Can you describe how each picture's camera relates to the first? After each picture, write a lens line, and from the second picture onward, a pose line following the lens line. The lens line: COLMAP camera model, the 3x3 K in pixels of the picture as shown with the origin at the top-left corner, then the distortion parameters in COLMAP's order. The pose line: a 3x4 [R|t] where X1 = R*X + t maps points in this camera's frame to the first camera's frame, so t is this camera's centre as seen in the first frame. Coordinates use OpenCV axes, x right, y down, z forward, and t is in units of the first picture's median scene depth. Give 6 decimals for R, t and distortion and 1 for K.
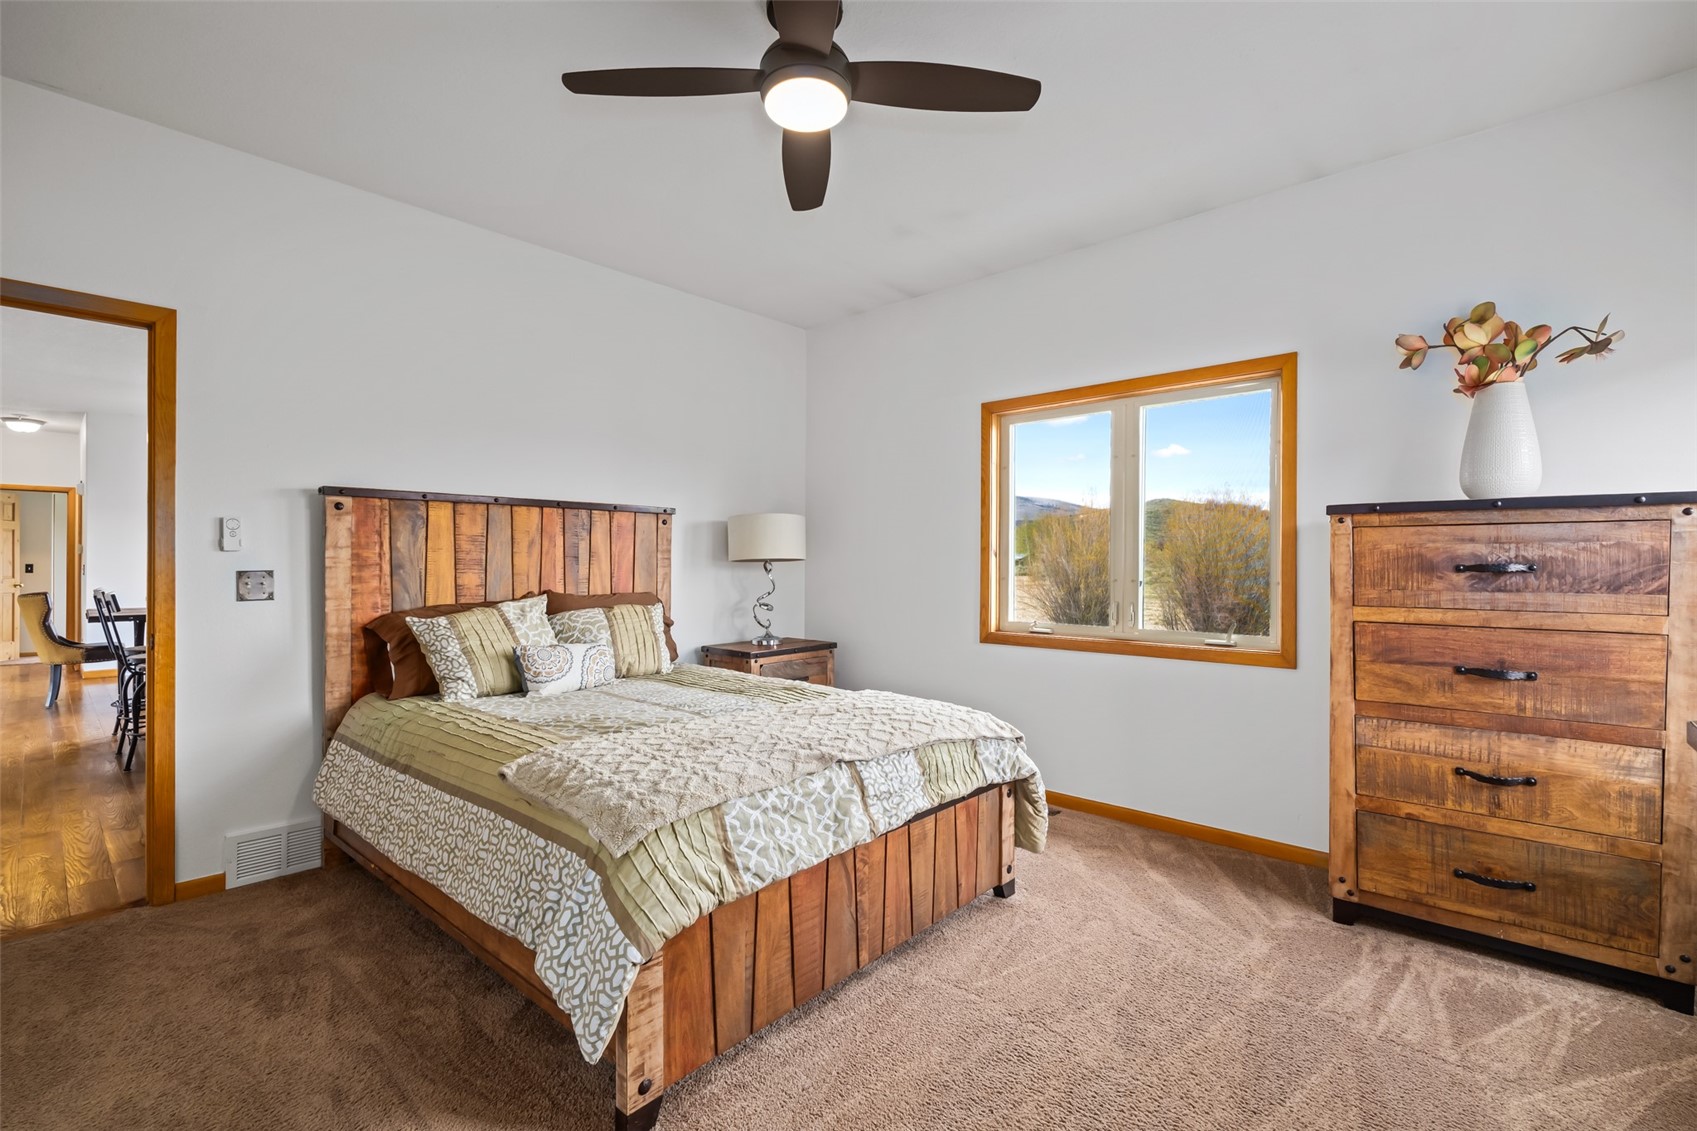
lens RADIAL K [[739.0, 0, 847.4], [0, 739.0, 563.5], [0, 0, 1]] dist [-0.007876, 0.002661]
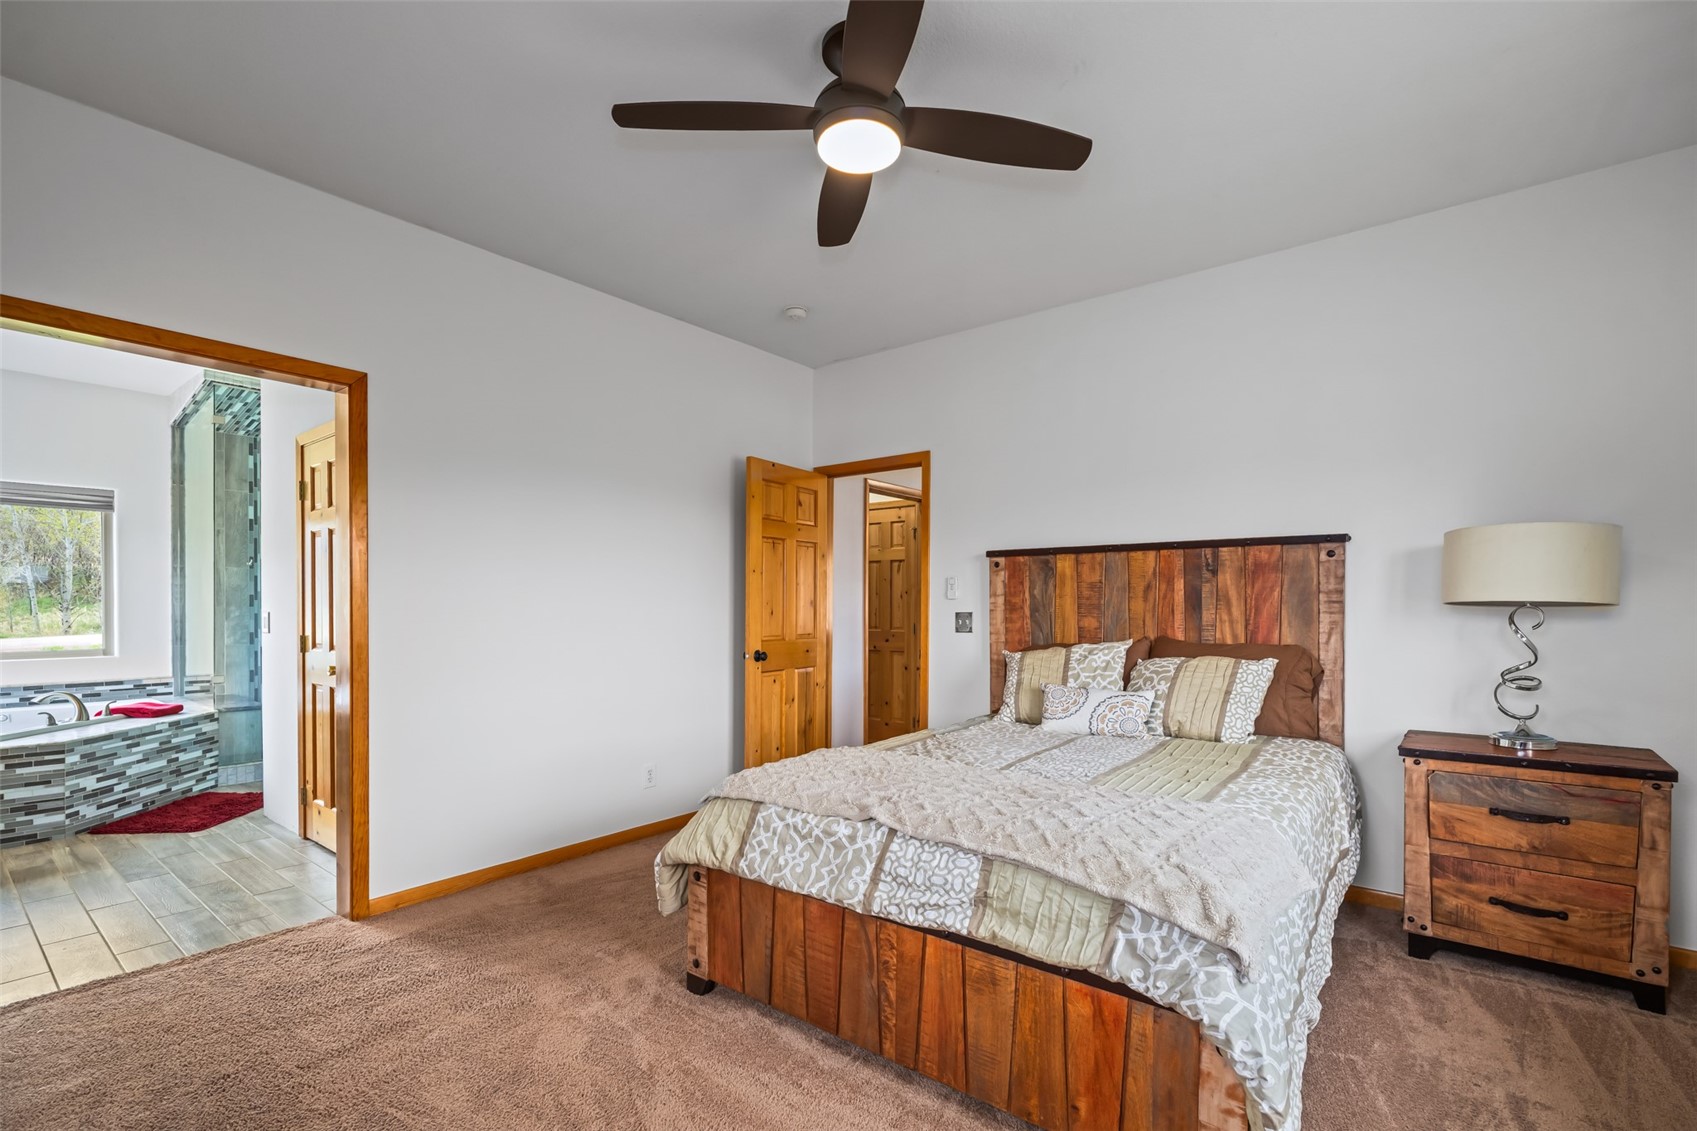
lens RADIAL K [[739.0, 0, 810.4], [0, 739.0, 607.7], [0, 0, 1]] dist [-0.007876, 0.002661]
pose [[0.068743, 0.003915, -0.997627, 0.849828], [-0.000306, 0.999992, 0.003903, -0.006861], [0.997634, 0.000037, 0.068743, 0.786470]]
